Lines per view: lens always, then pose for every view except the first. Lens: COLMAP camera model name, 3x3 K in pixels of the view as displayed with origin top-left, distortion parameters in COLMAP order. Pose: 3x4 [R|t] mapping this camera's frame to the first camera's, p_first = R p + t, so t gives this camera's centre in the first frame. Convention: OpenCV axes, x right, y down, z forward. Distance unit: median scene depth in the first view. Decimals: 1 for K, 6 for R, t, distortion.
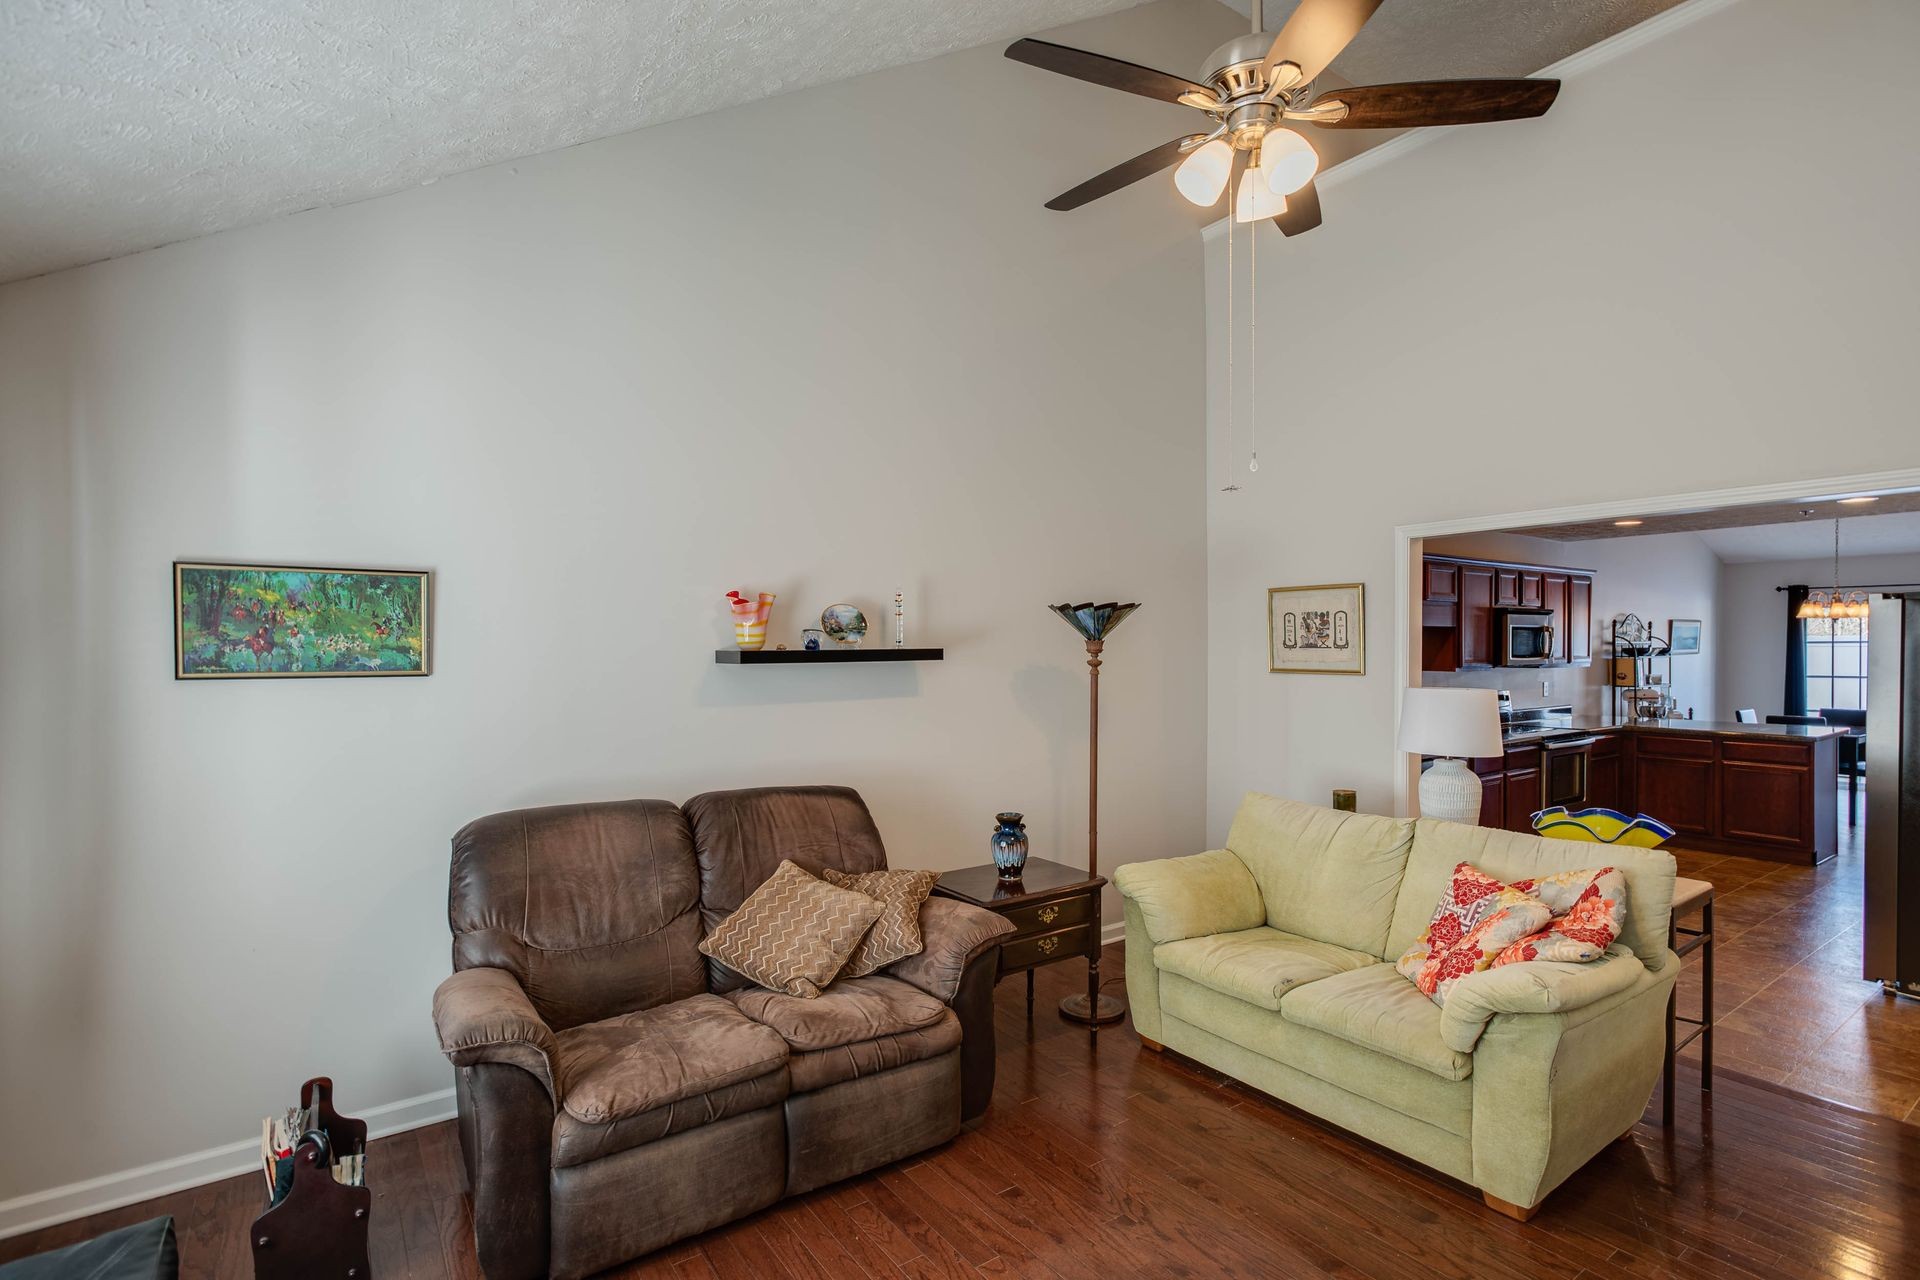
lens RADIAL K [[911.0, 0, 965.0], [0, 911.0, 645.4], [0, 0, 1]] dist [-0.000519, 0.000017]
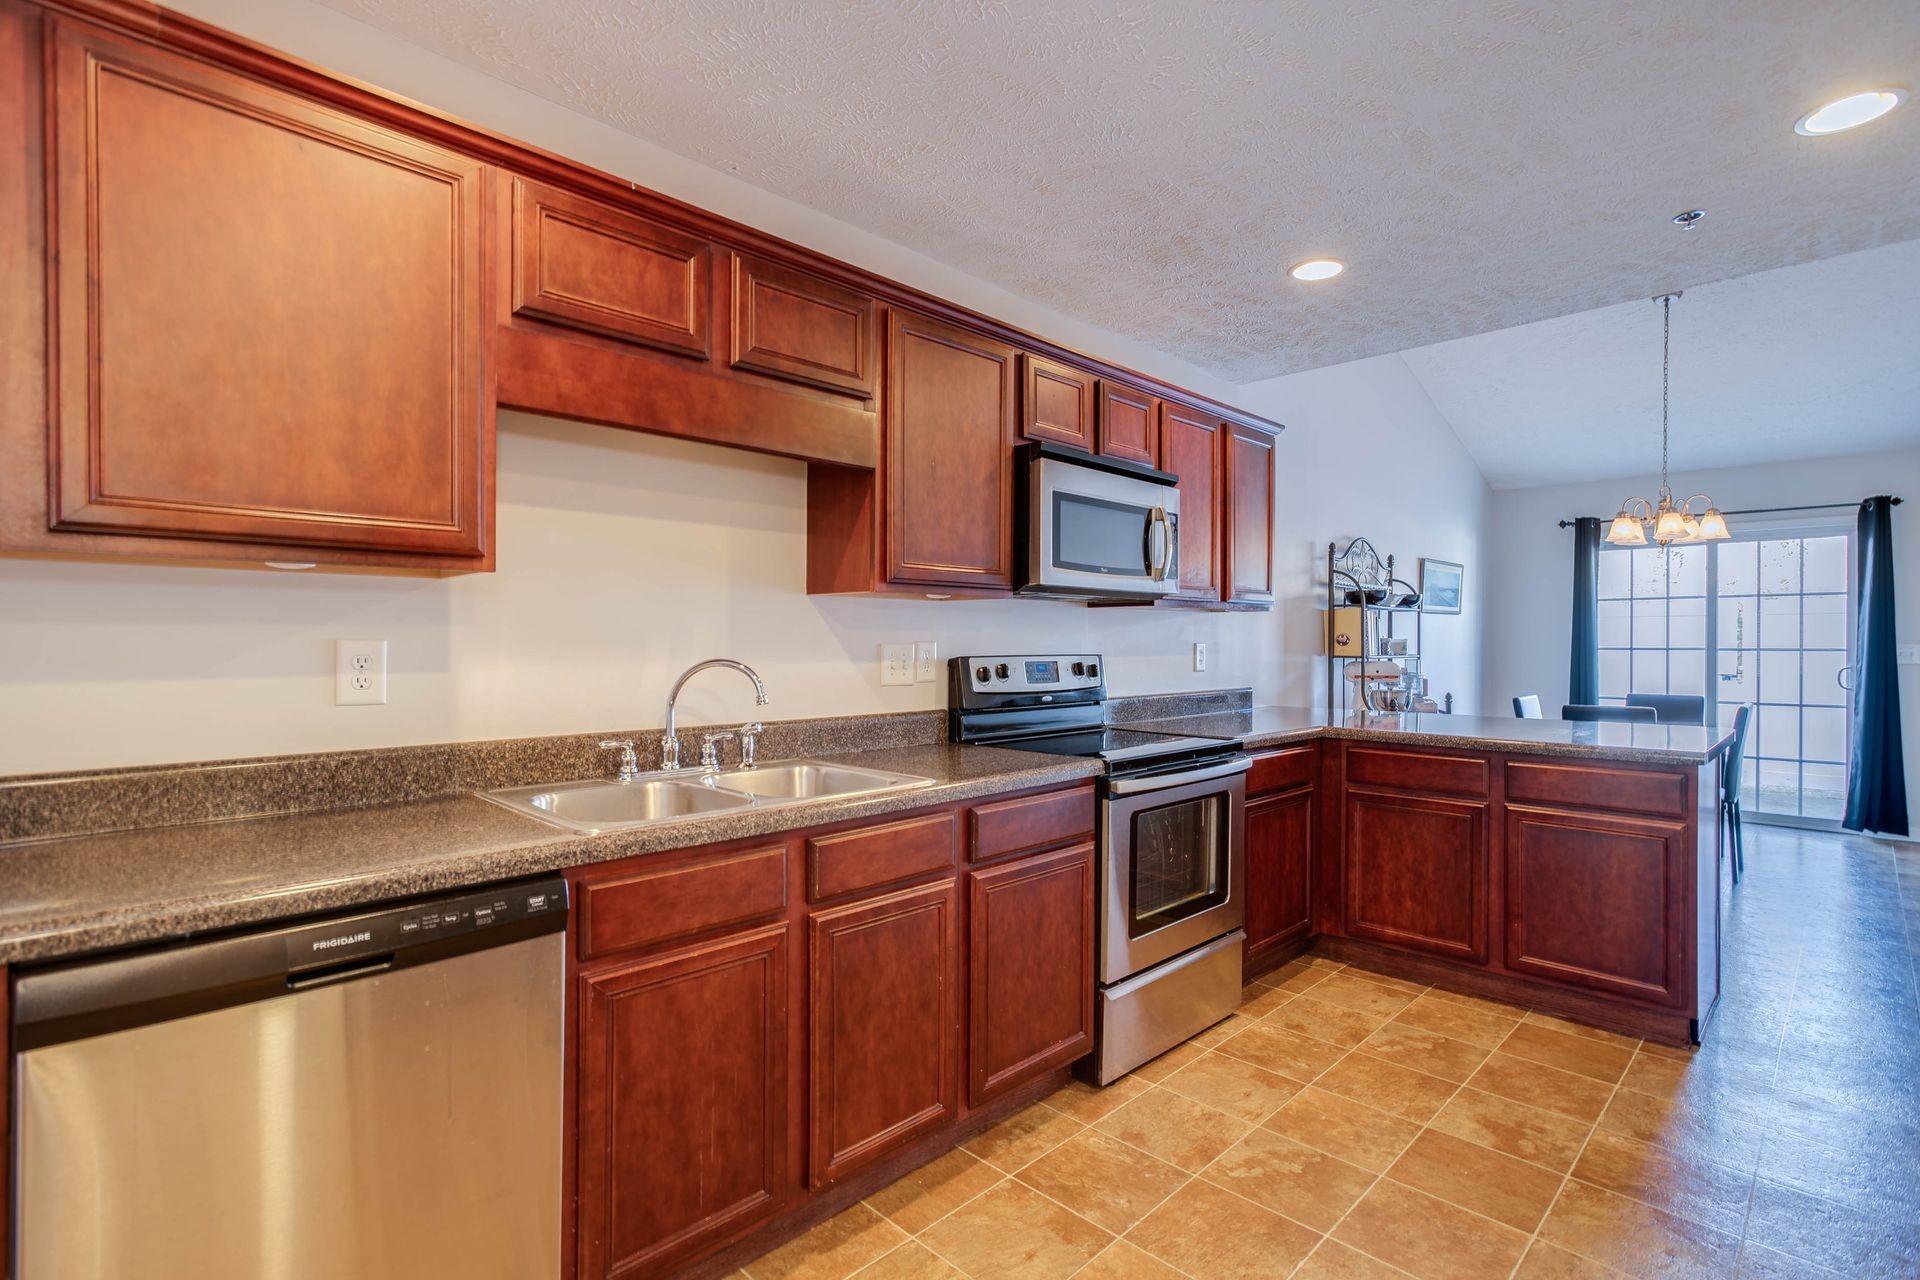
lens RADIAL K [[911.0, 0, 965.0], [0, 911.0, 645.4], [0, 0, 1]] dist [-0.000519, 0.000017]
pose [[0.984014, 0.001380, 0.178086, 0.377044], [-0.001503, 0.999999, 0.000553, 0.037112], [-0.178085, -0.000812, 0.984015, 0.466681]]
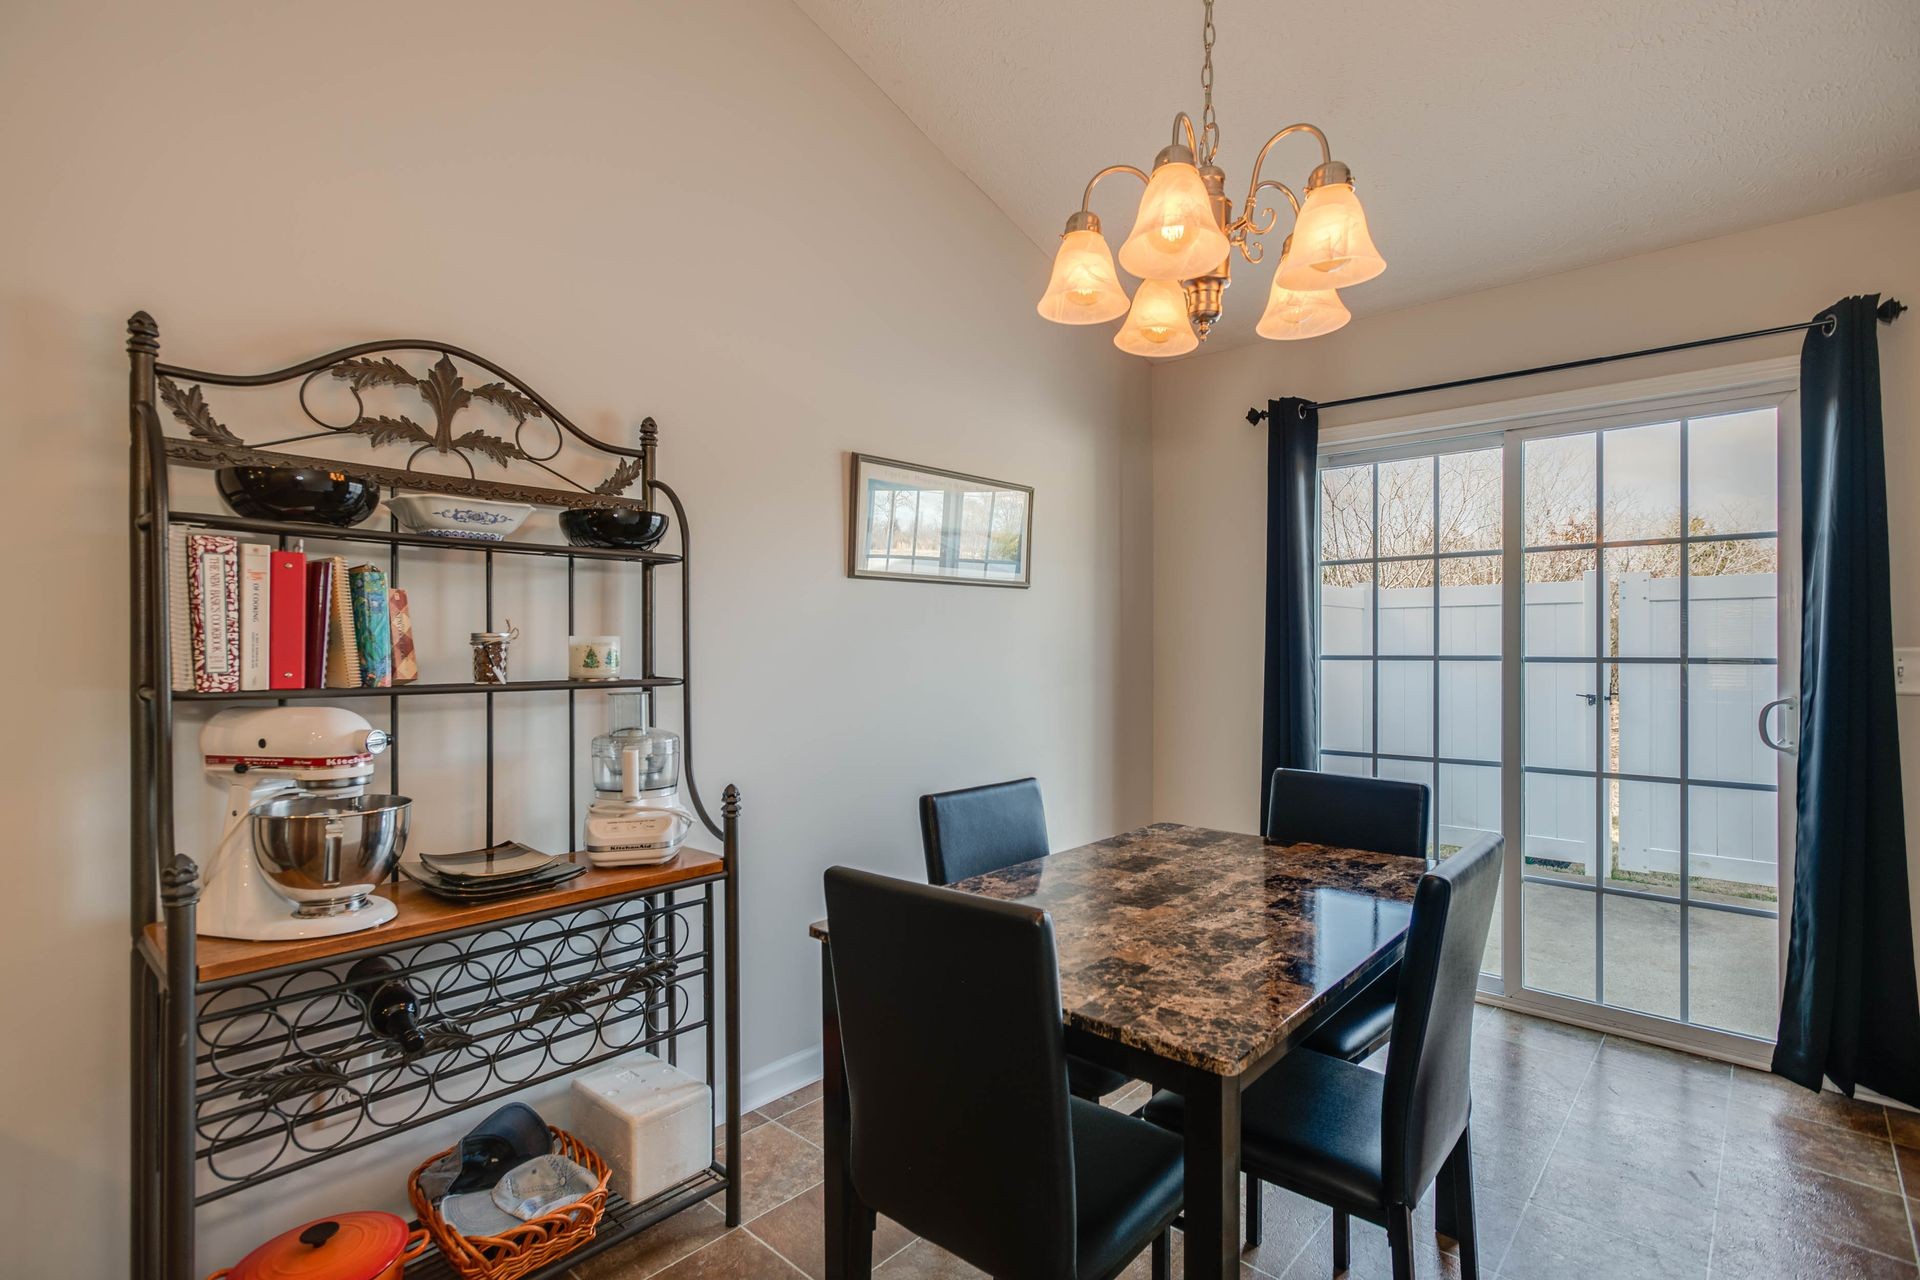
lens RADIAL K [[911.0, 0, 965.0], [0, 911.0, 645.4], [0, 0, 1]] dist [-0.000519, 0.000017]
pose [[0.977937, 0.005570, 0.208825, 0.833667], [-0.004364, 0.999971, -0.006238, 0.037859], [-0.208853, 0.005189, 0.977933, 0.790123]]
